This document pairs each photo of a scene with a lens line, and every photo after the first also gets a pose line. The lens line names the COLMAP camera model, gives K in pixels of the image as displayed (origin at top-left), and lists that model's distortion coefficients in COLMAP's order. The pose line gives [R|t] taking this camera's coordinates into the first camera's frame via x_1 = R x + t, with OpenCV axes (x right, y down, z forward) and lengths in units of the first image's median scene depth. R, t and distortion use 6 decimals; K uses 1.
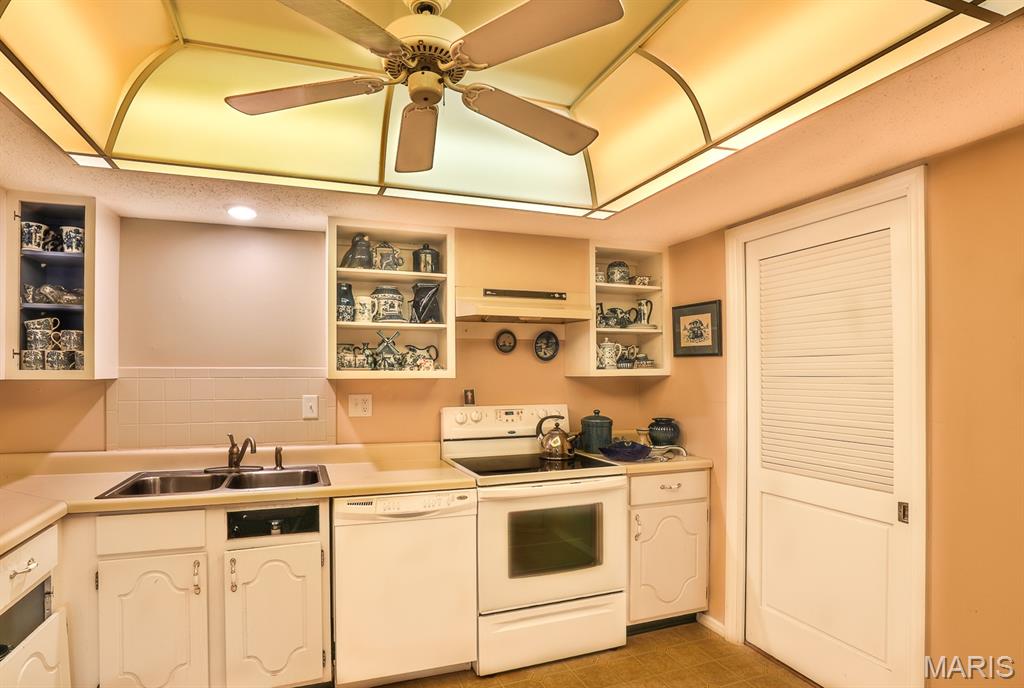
lens RADIAL K [[485.1, 0, 461.8], [0, 485.1, 365.3], [0, 0, 1]] dist [-0.001396, -0.000340]
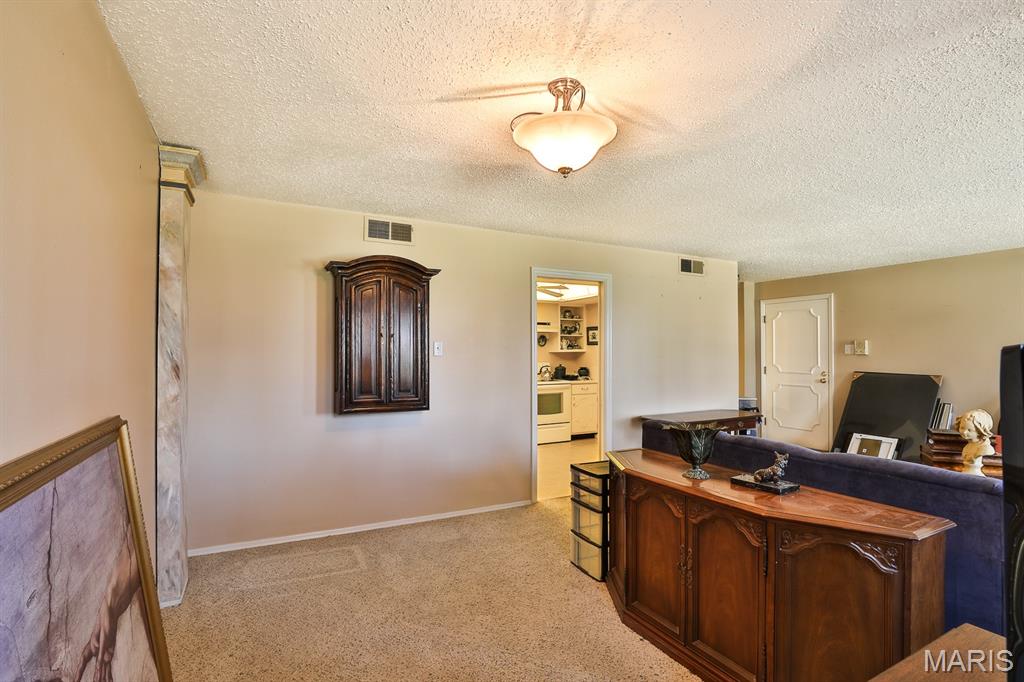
lens RADIAL K [[485.1, 0, 510.7], [0, 485.1, 345.6], [0, 0, 1]] dist [-0.001396, -0.000340]
pose [[0.980677, 0.000313, 0.195633, -0.534200], [-0.000496, 0.999999, 0.000886, -0.017097], [-0.195633, -0.000966, 0.980677, -1.636336]]
